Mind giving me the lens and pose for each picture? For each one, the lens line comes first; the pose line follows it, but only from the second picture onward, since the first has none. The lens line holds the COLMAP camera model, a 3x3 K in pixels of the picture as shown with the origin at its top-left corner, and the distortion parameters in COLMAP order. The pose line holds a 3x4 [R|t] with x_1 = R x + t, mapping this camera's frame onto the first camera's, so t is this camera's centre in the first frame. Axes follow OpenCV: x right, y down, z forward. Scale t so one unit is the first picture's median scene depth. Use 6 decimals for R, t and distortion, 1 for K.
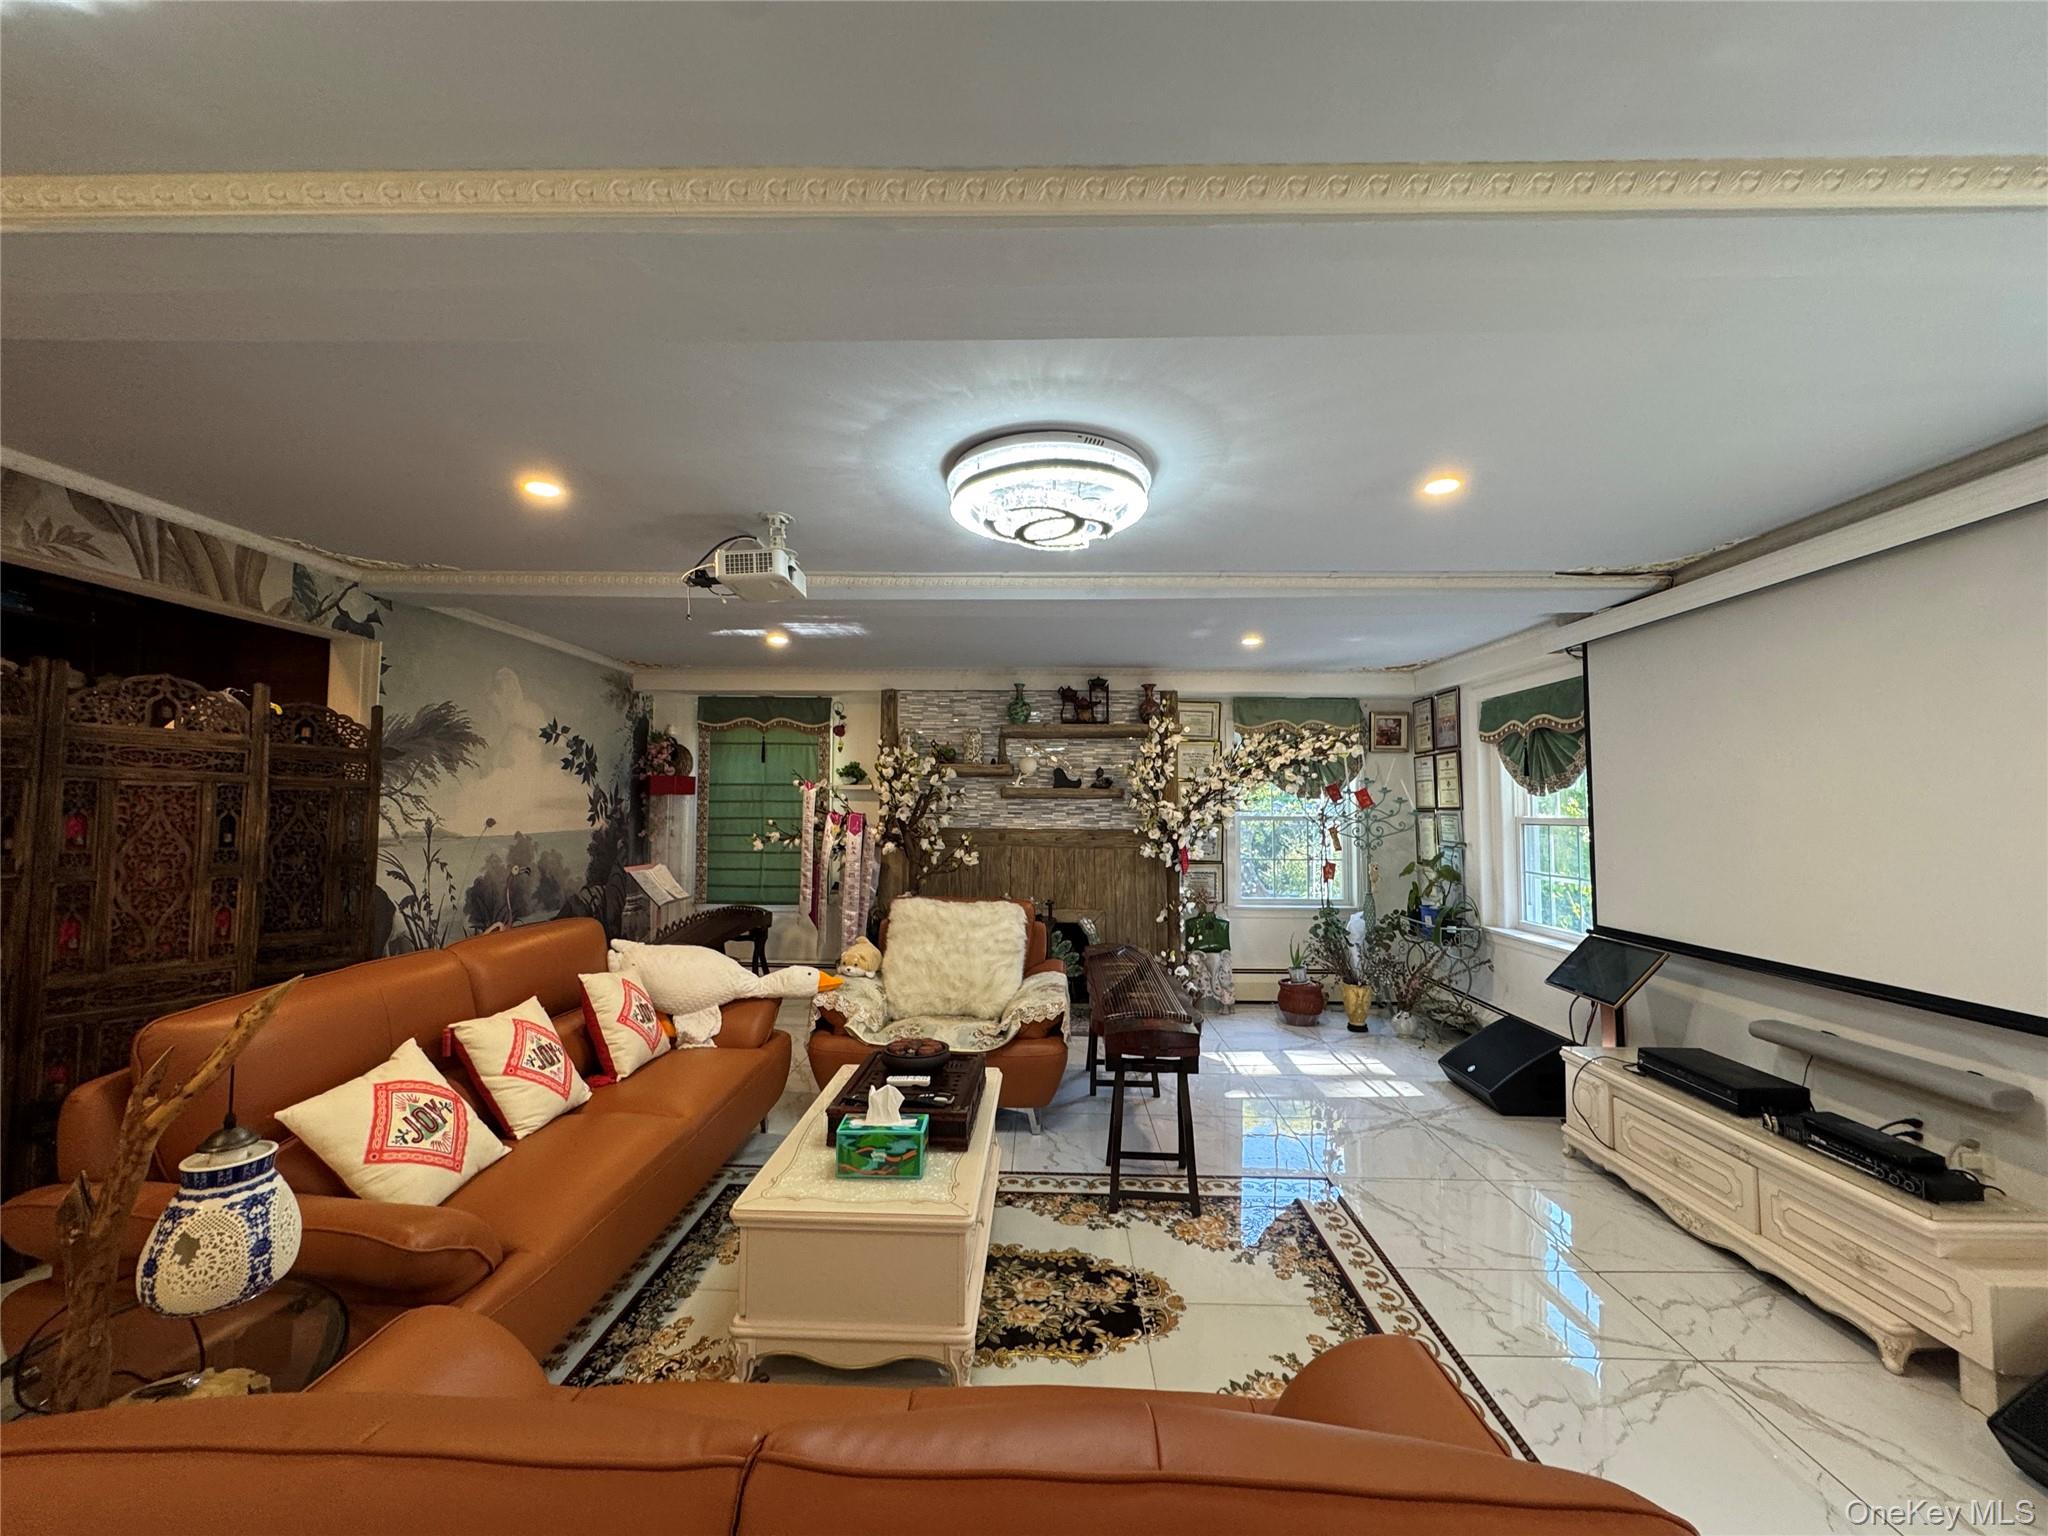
lens RADIAL K [[813.6, 0, 1024.1], [0, 813.6, 764.8], [0, 0, 1]] dist [-0.003708, 0.000462]
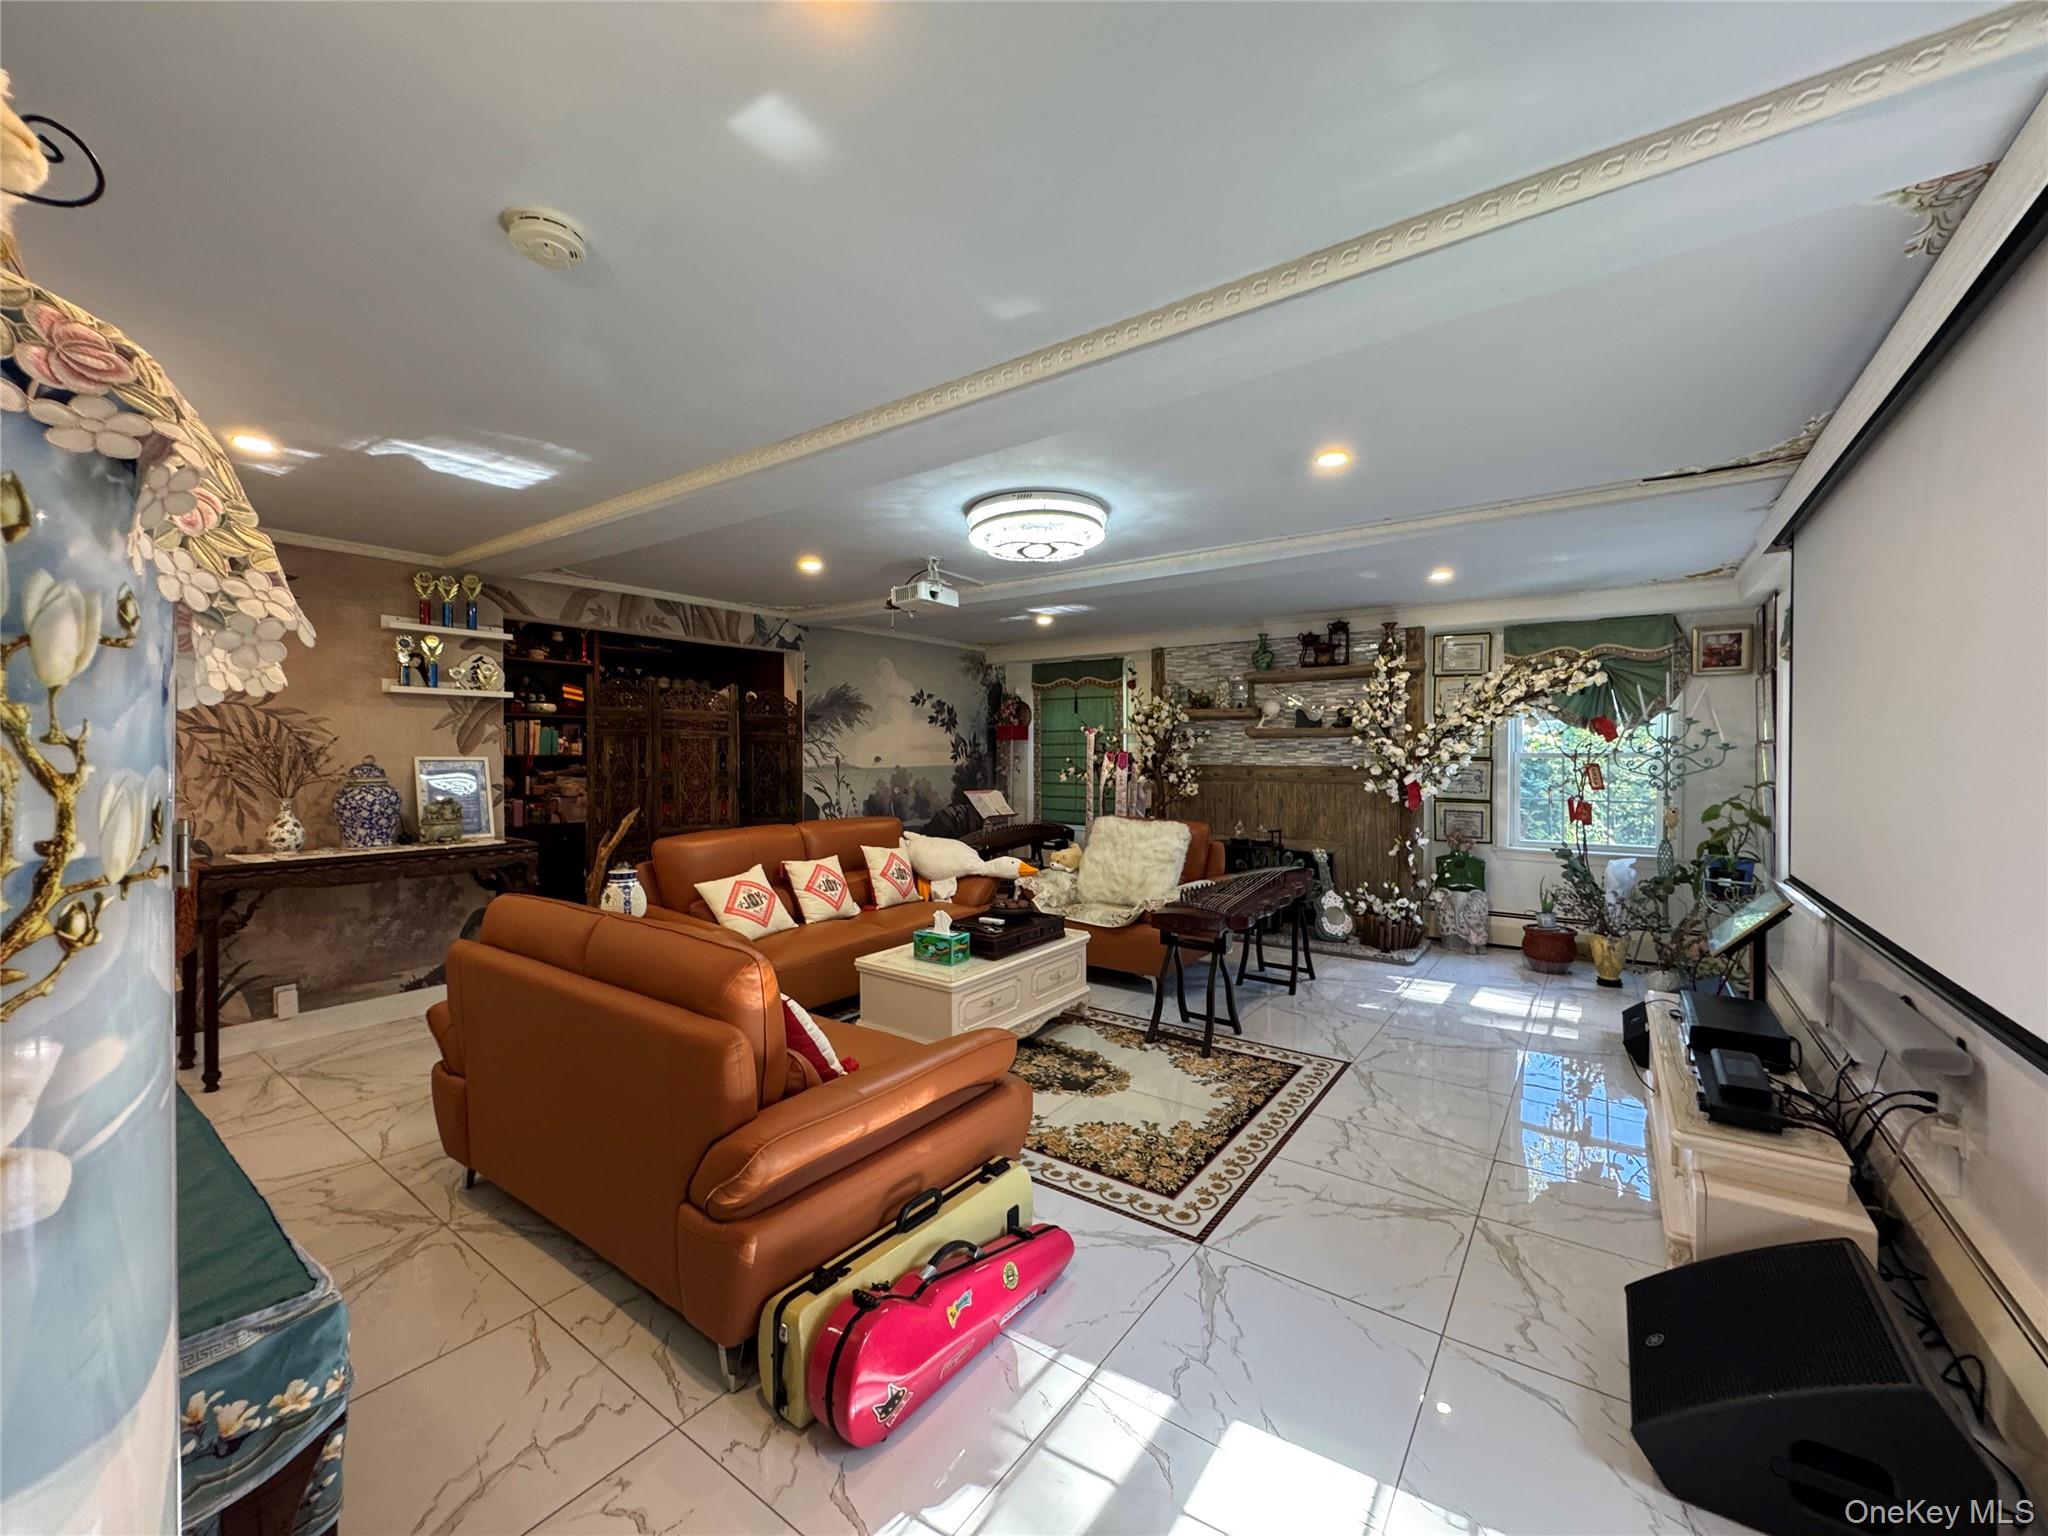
lens RADIAL K [[813.6, 0, 1022.0], [0, 813.6, 764.4], [0, 0, 1]] dist [-0.003708, 0.000462]
pose [[0.824659, 0.000997, -0.565629, 0.514161], [0.036740, 0.997792, 0.055325, 0.005490], [0.564435, -0.066405, 0.822802, -0.145322]]
